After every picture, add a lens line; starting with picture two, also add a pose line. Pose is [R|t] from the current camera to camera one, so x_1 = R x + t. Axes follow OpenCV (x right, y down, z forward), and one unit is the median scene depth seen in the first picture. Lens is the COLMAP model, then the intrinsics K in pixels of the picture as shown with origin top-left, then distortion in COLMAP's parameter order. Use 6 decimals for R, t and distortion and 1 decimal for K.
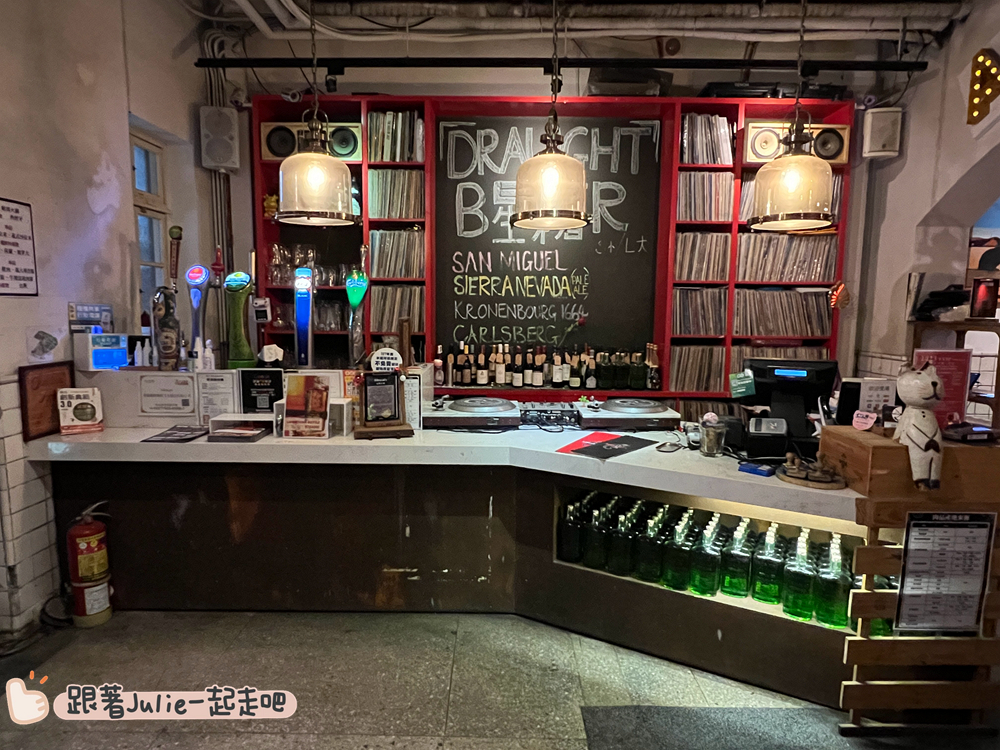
lens RADIAL K [[609.4, 0, 499.6], [0, 609.4, 376.7], [0, 0, 1]] dist [0.001033, -0.000622]
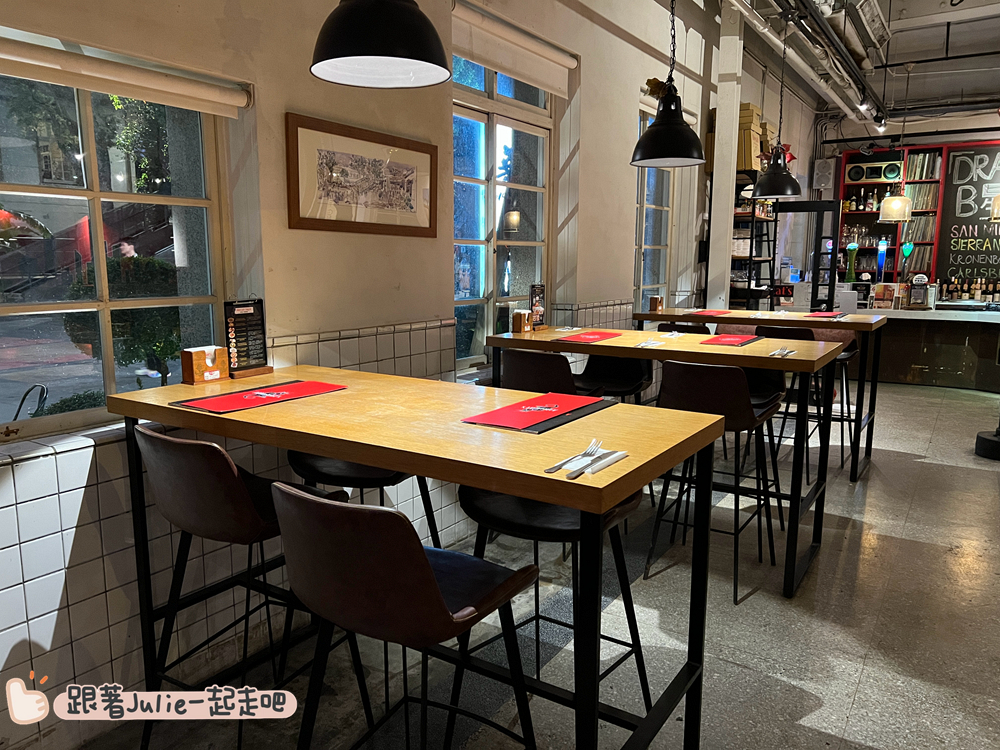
lens RADIAL K [[755.6, 0, 498.0], [0, 755.6, 377.9], [0, 0, 1]] dist [0.024497, -0.019032]
pose [[0.842505, 0.077132, -0.533137, 0.024124], [-0.057323, 0.996913, 0.053644, 0.194790], [0.535629, -0.014634, 0.844326, -1.596962]]
